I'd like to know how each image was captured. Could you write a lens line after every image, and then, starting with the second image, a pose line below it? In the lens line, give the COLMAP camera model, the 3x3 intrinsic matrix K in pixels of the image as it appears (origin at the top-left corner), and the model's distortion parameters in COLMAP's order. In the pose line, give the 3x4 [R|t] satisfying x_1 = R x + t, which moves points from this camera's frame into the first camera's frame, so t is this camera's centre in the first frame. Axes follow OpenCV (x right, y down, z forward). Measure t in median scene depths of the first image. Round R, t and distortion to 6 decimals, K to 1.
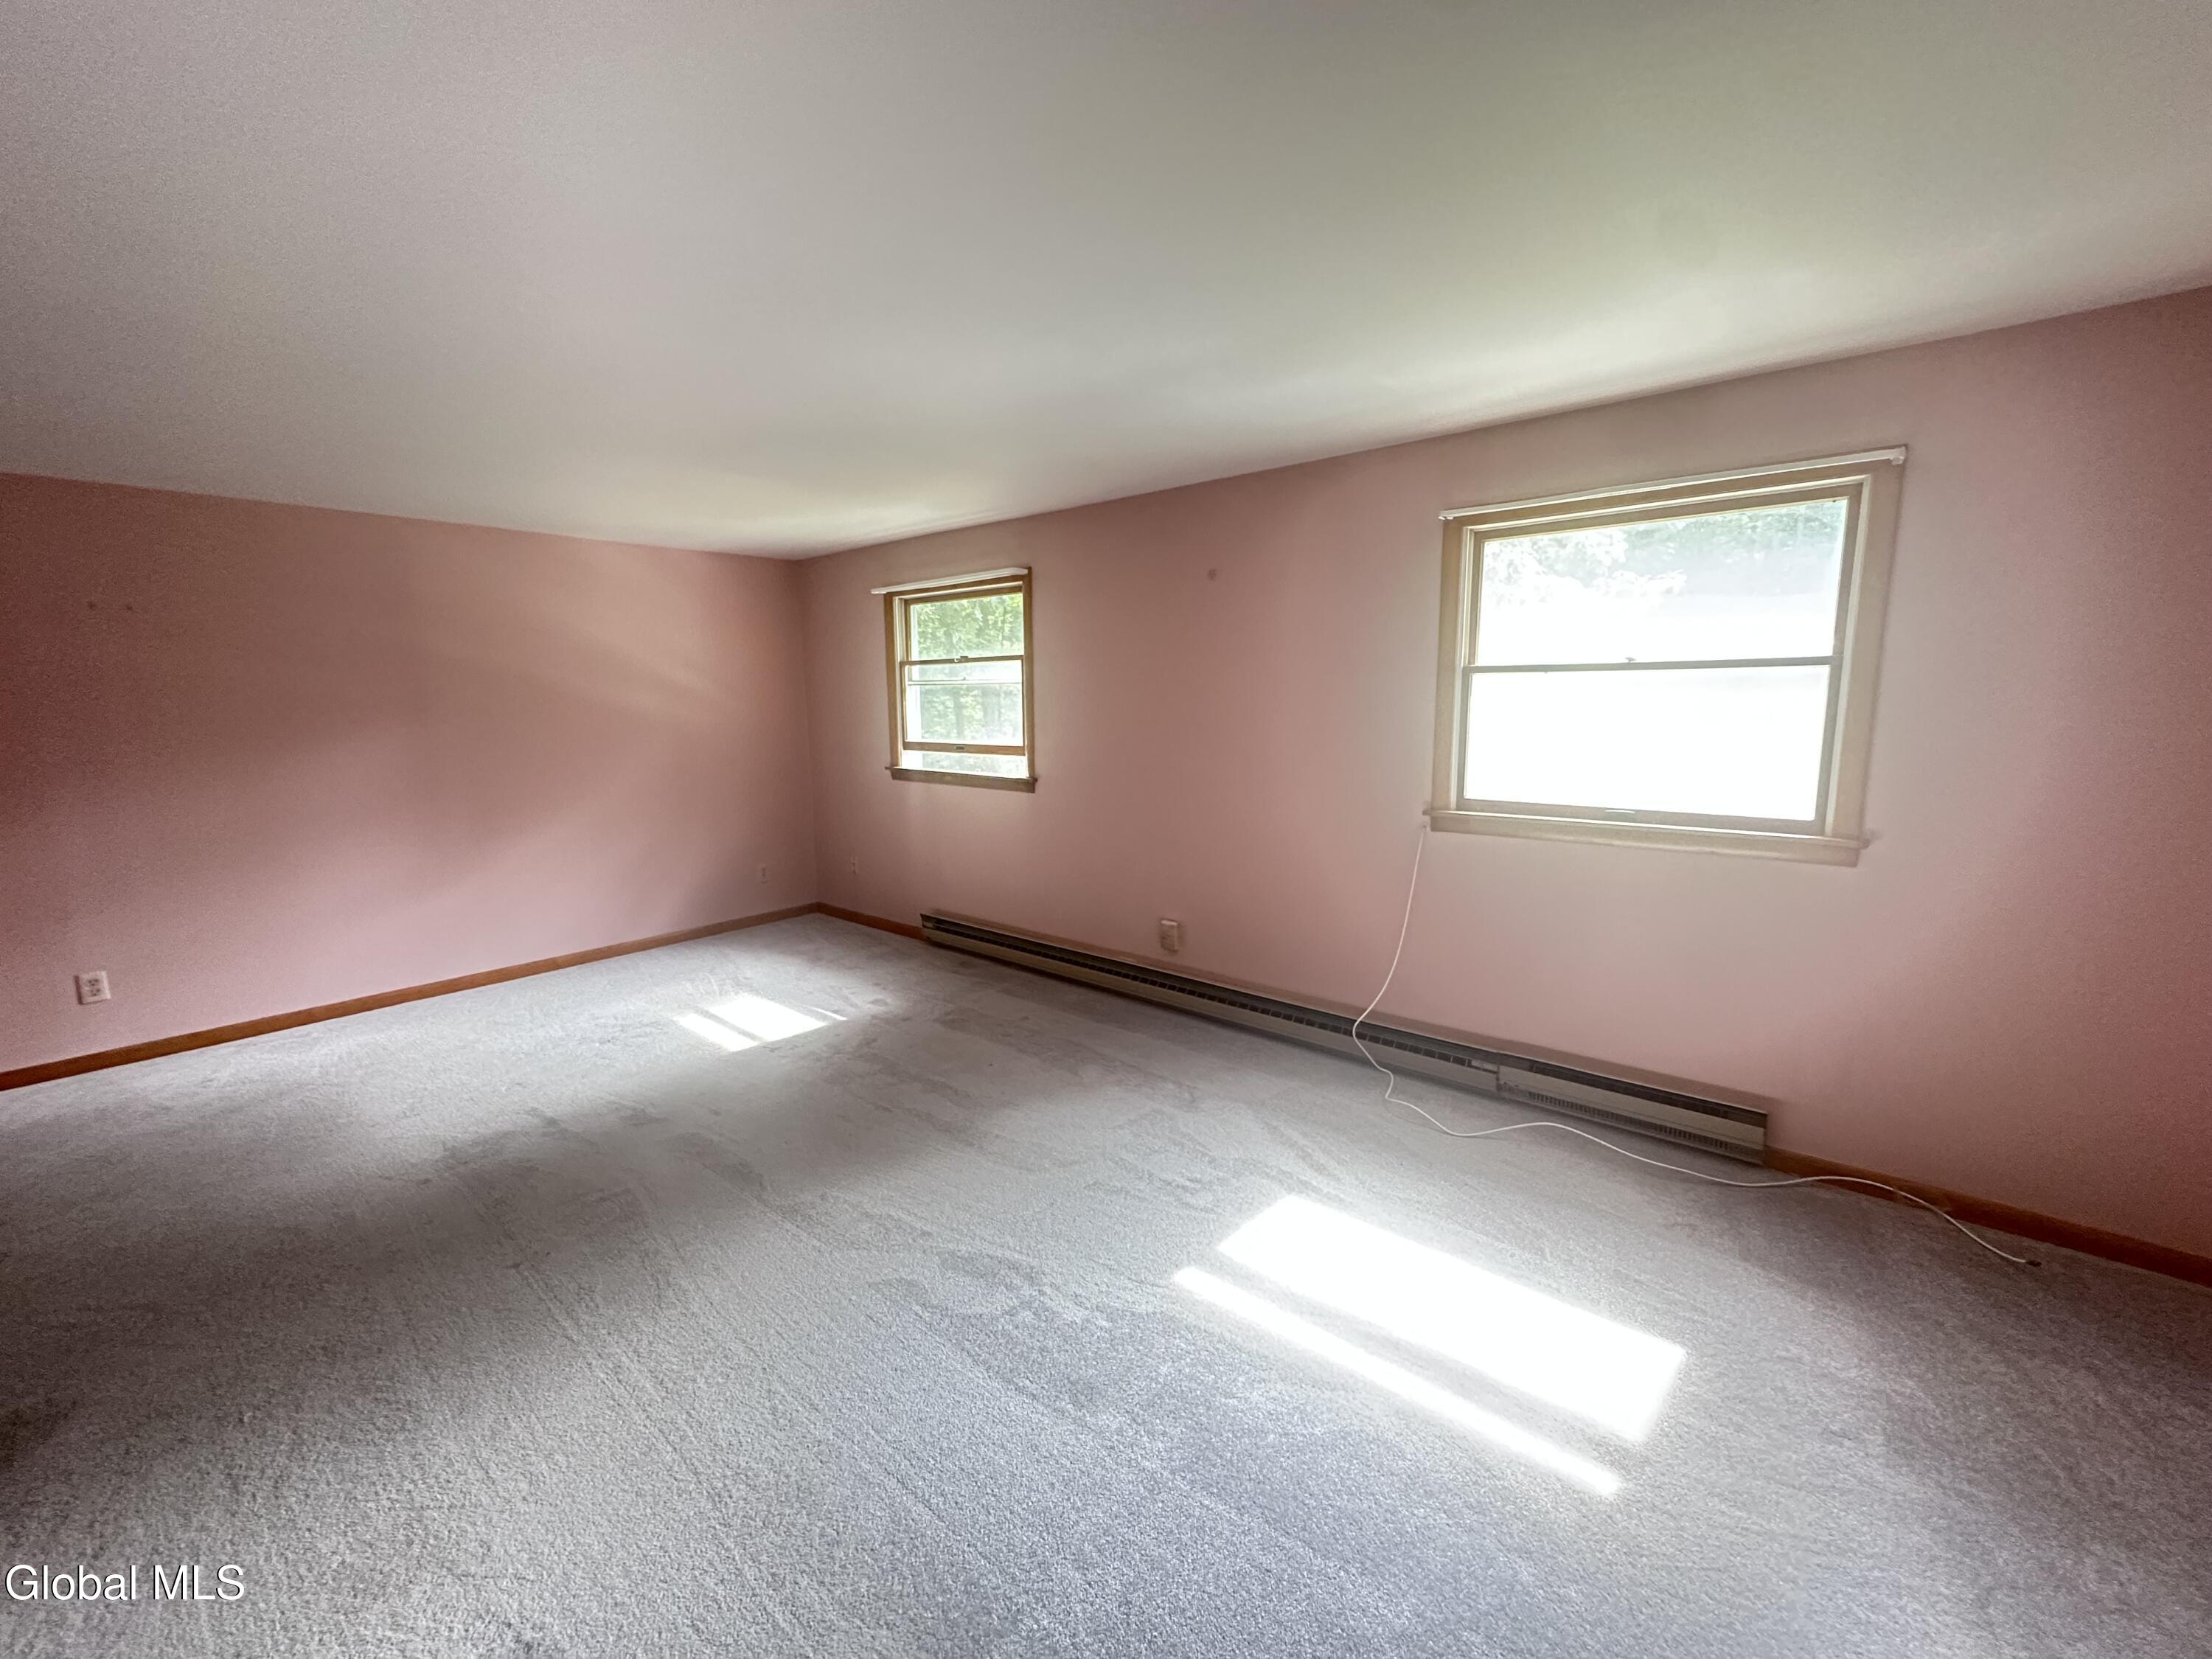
lens RADIAL K [[883.5, 0, 1114.7], [0, 883.5, 833.5], [0, 0, 1]] dist [-0.002429, 0.000232]
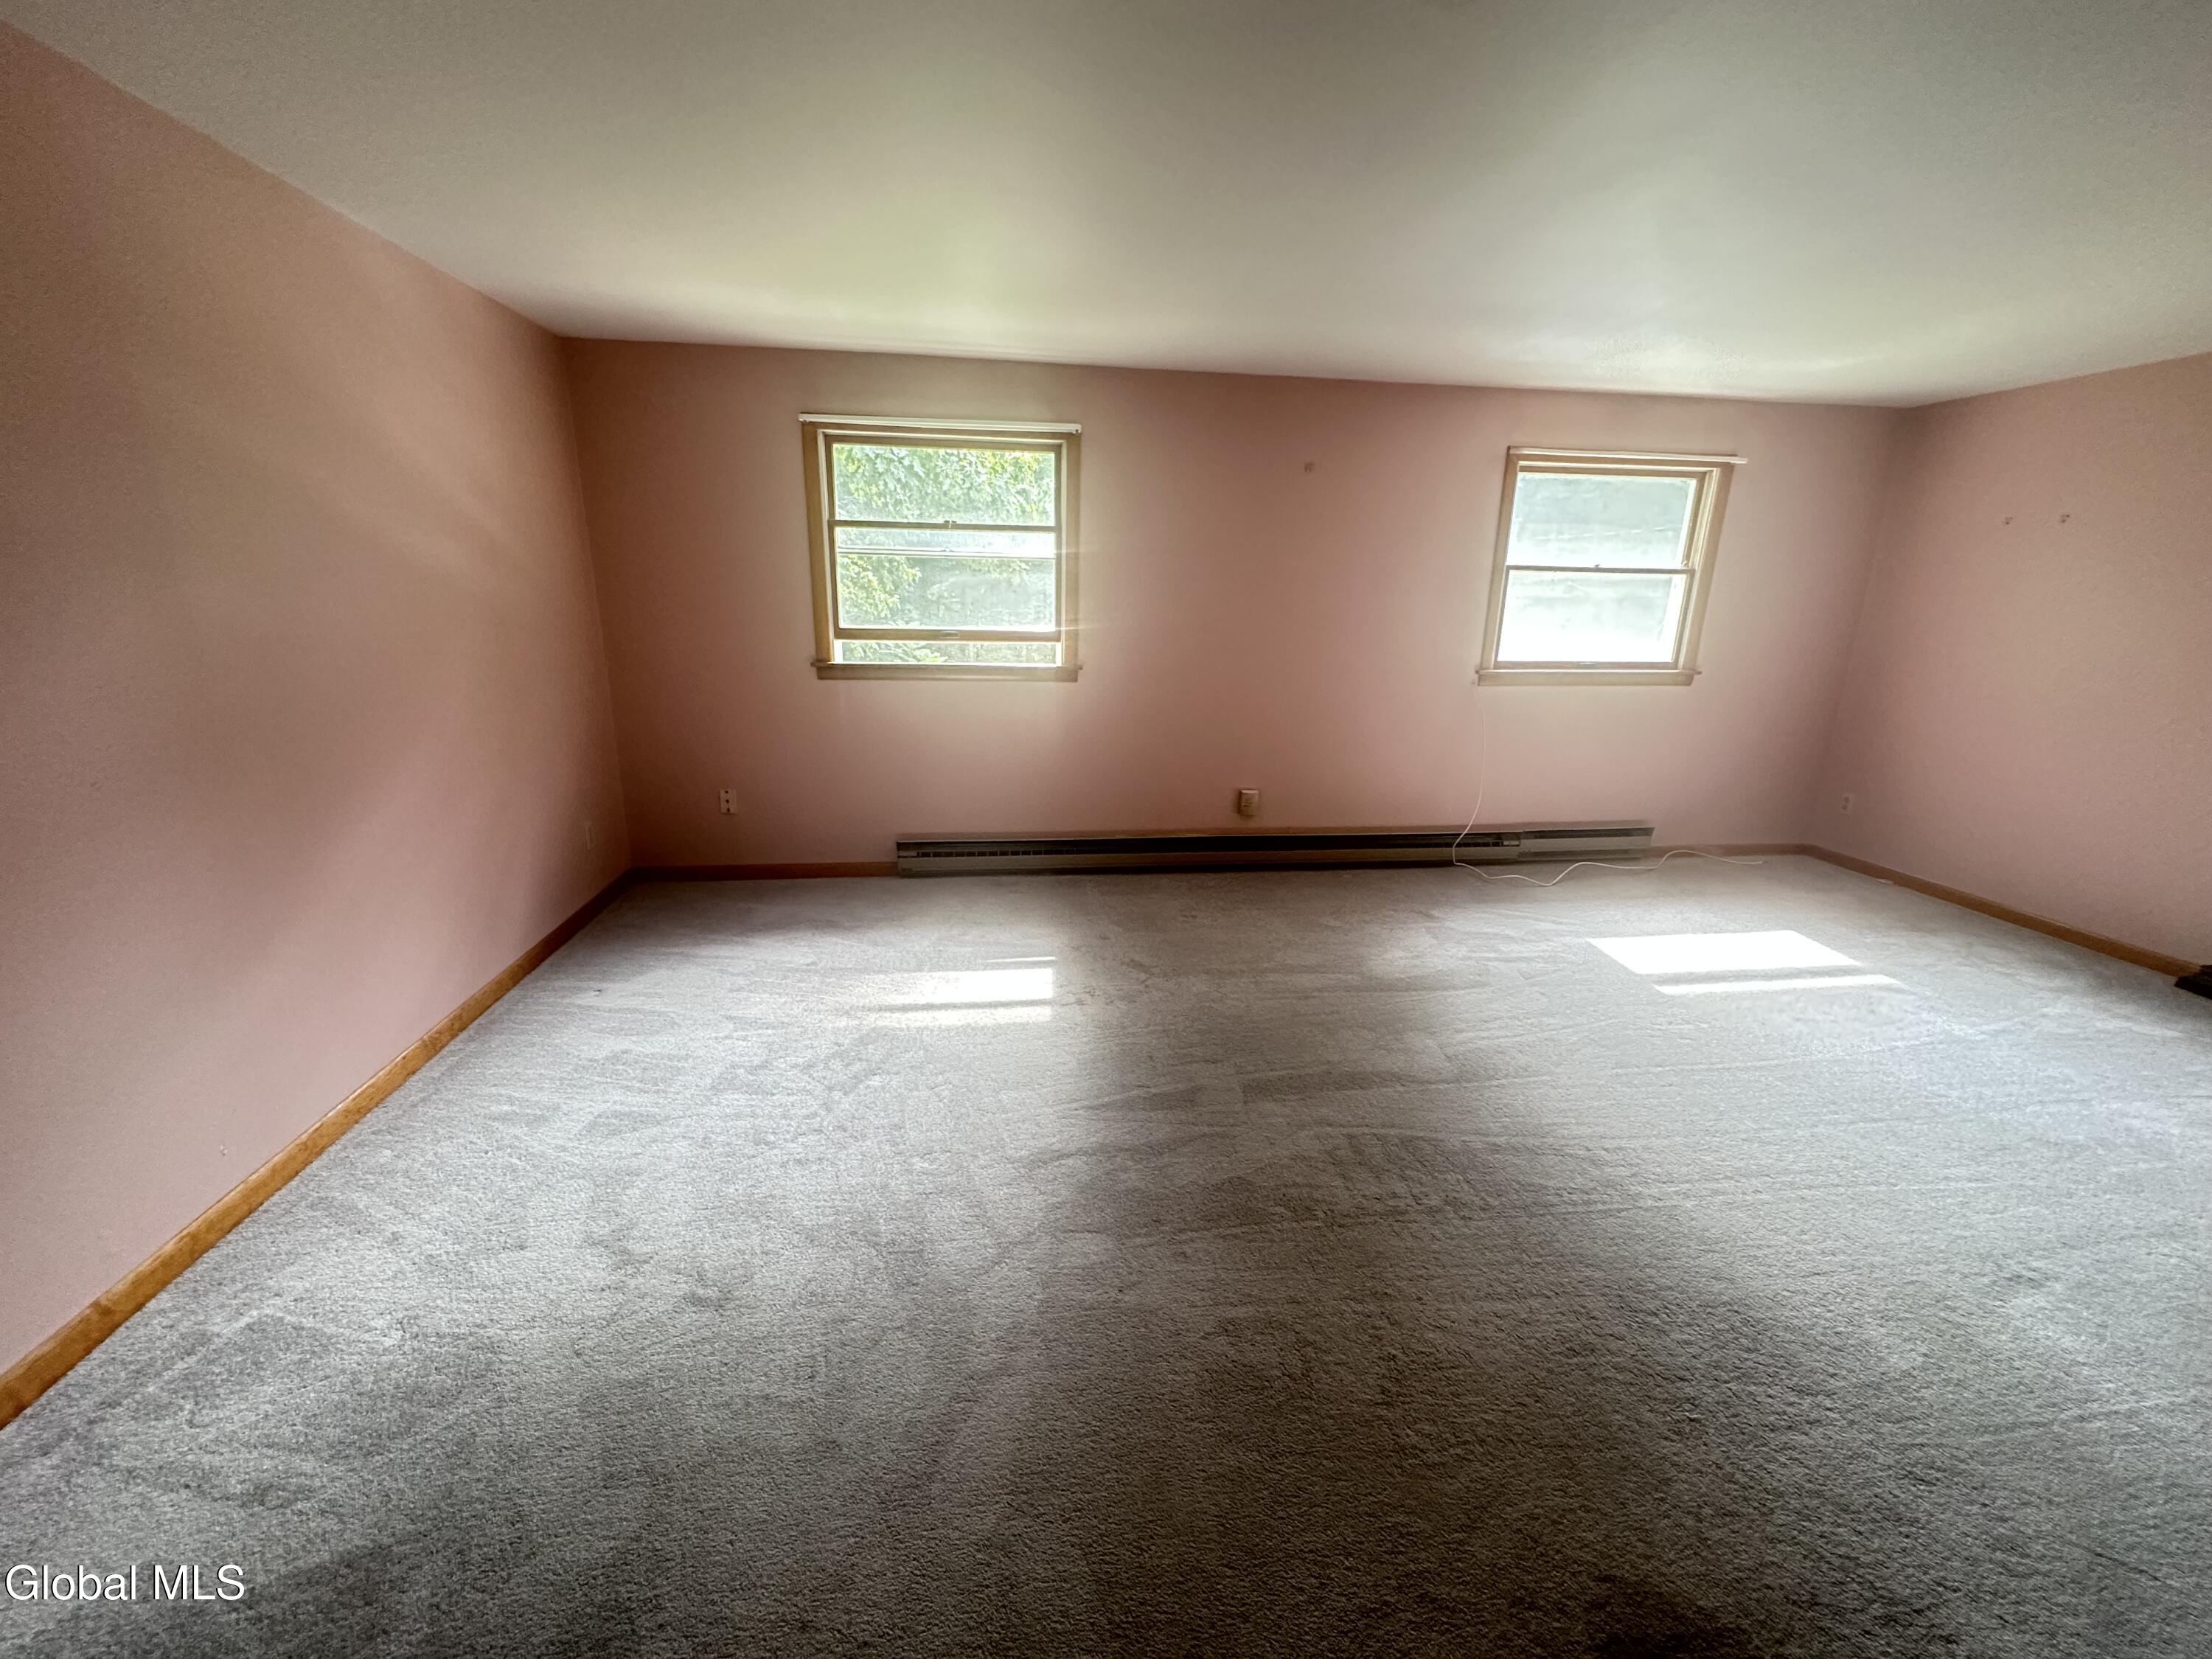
lens RADIAL K [[883.5, 0, 1114.5], [0, 883.5, 824.7], [0, 0, 1]] dist [-0.002429, 0.000232]
pose [[0.672903, -0.172622, 0.719307, -0.857325], [0.088867, 0.984213, 0.153061, -0.041319], [-0.734373, -0.039072, 0.677621, 0.384505]]
